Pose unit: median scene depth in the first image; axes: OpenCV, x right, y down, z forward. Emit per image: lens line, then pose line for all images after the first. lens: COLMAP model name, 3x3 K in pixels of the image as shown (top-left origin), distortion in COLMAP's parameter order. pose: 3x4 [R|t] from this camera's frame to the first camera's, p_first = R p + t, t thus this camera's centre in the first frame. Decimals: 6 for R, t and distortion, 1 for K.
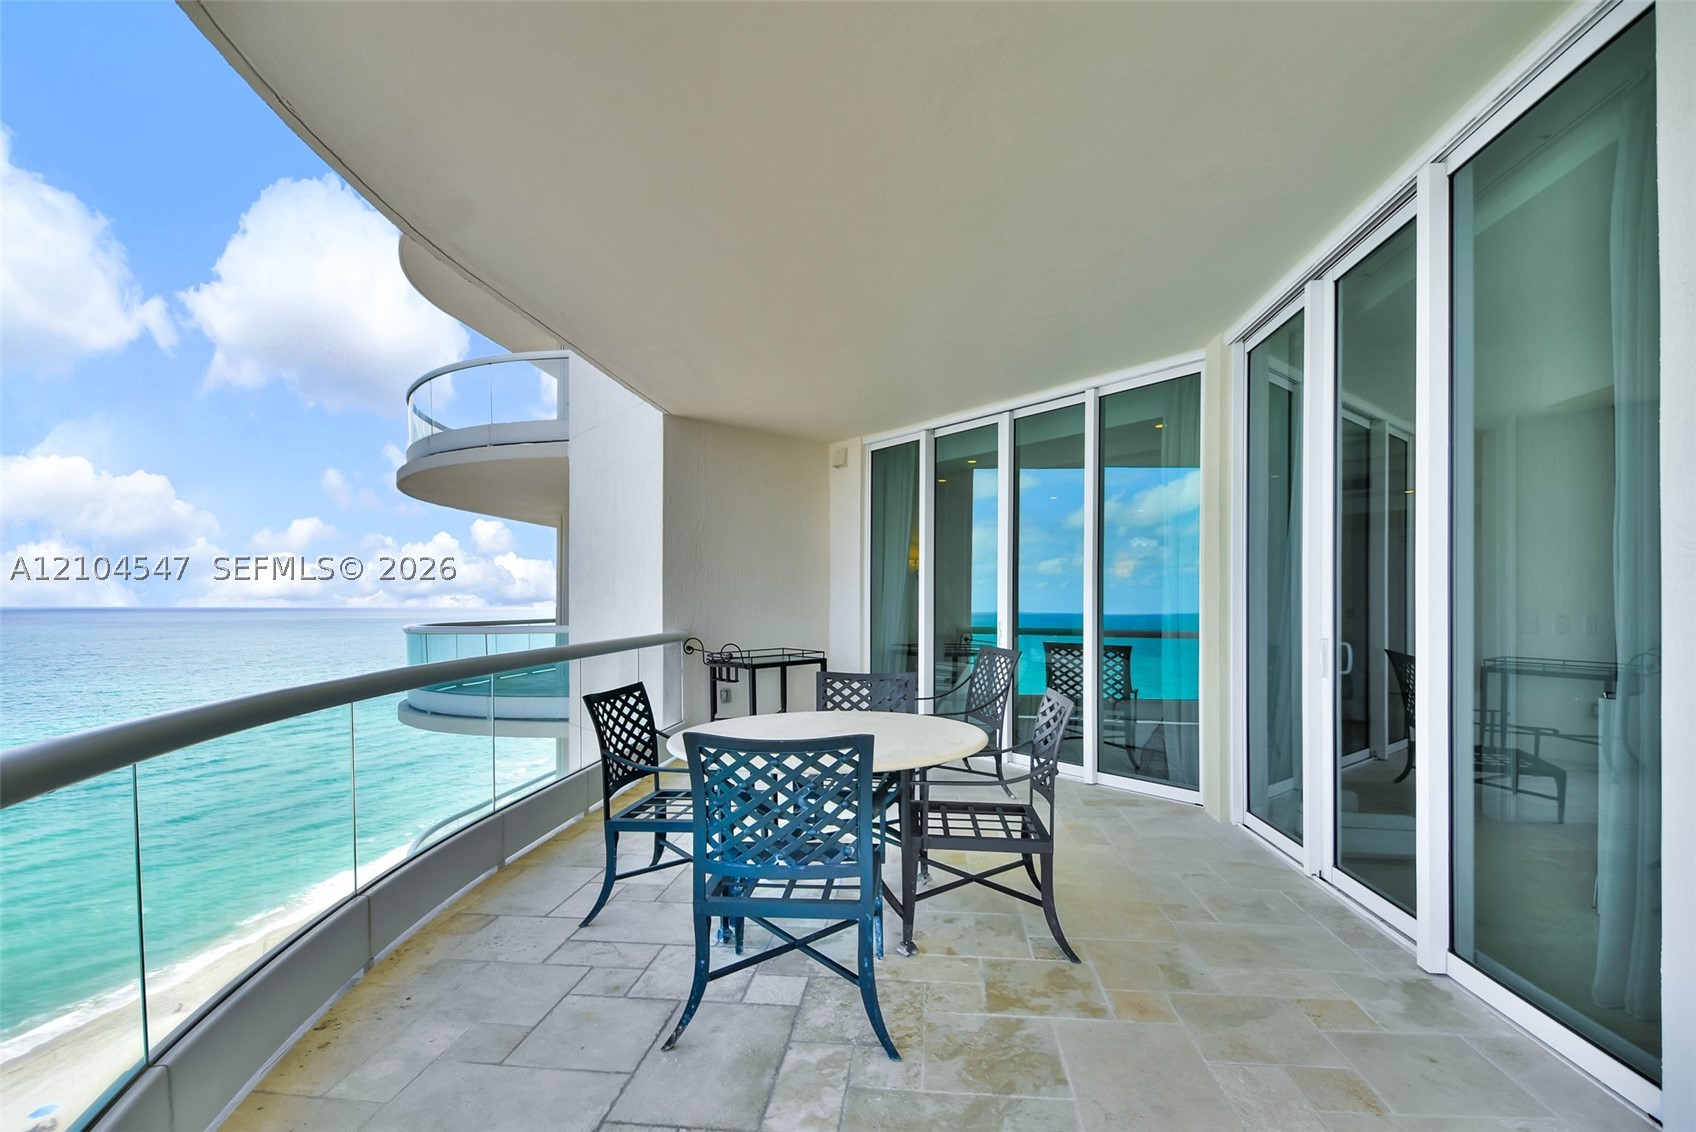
lens RADIAL K [[754.2, 0, 856.7], [0, 754.2, 596.4], [0, 0, 1]] dist [0.009344, -0.017509]
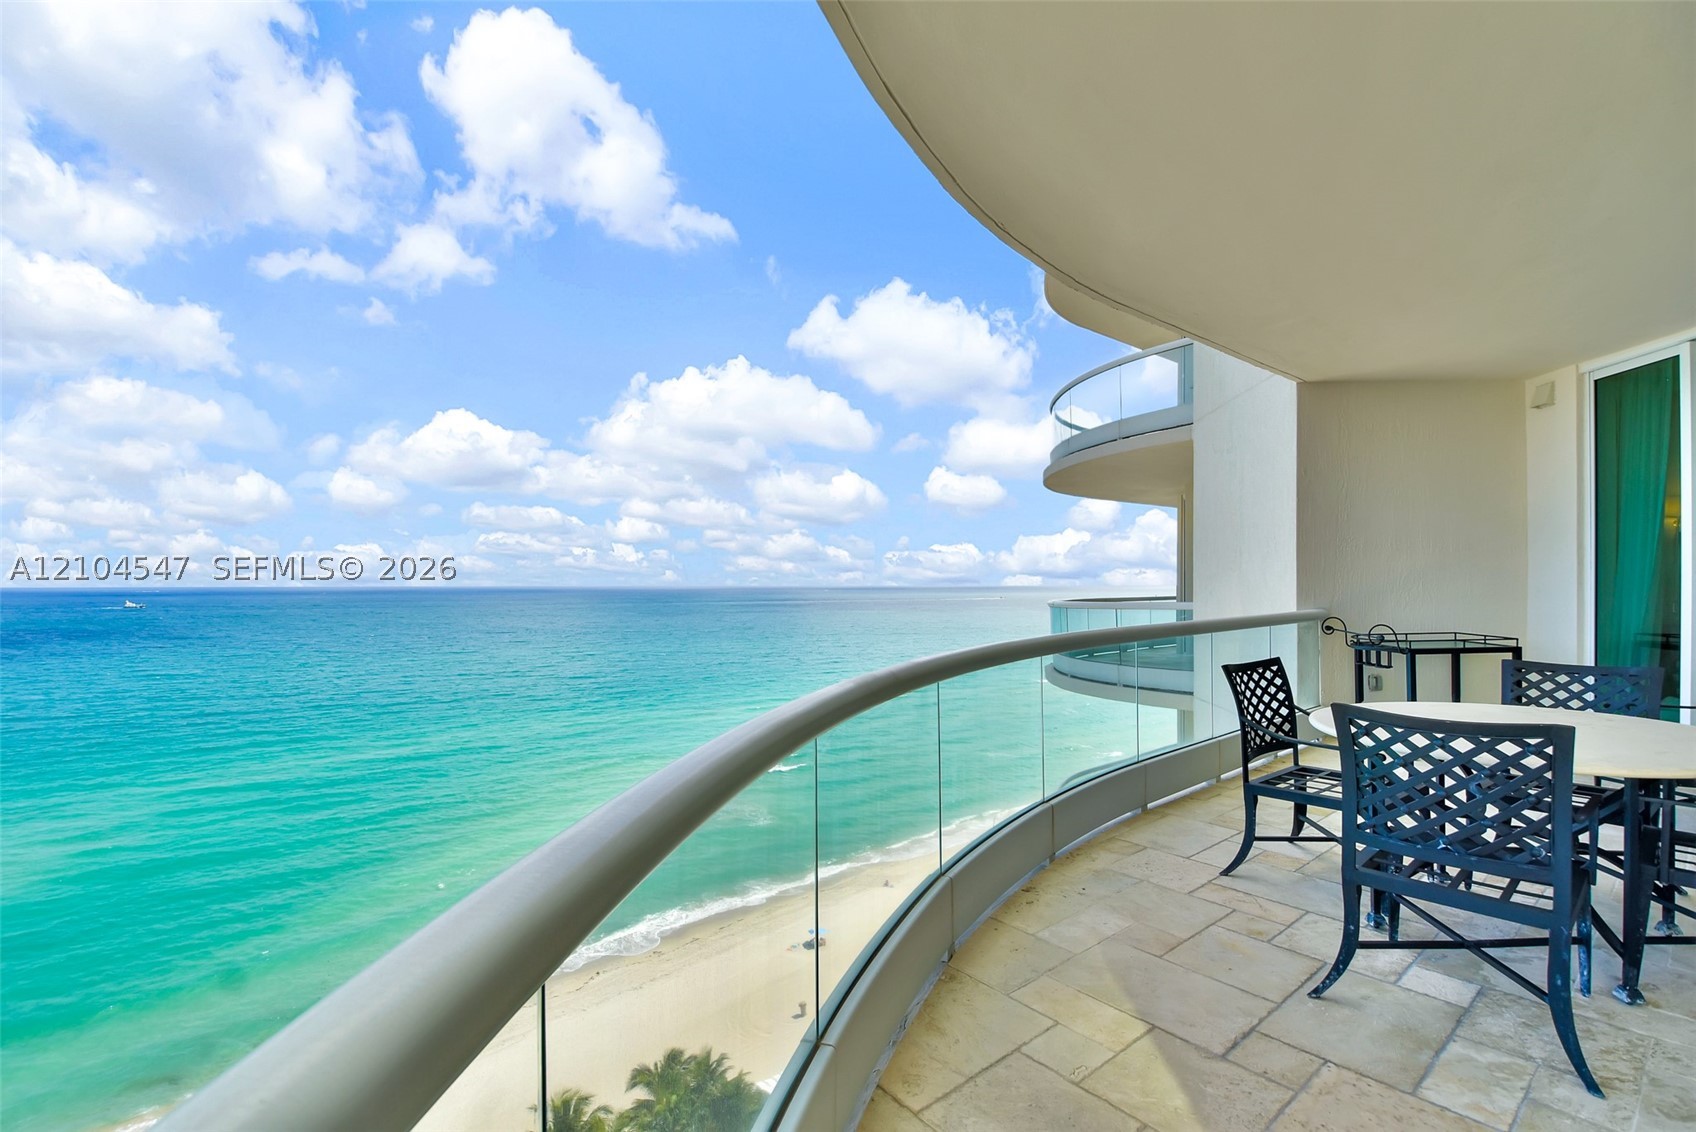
lens RADIAL K [[765.6, 0, 846.0], [0, 765.6, 582.2], [0, 0, 1]] dist [0.001591, -0.013754]
pose [[0.714671, -0.002465, -0.699456, 0.022367], [0.010537, 0.999918, 0.007242, -0.001953], [0.699381, -0.012546, 0.714639, -0.159980]]
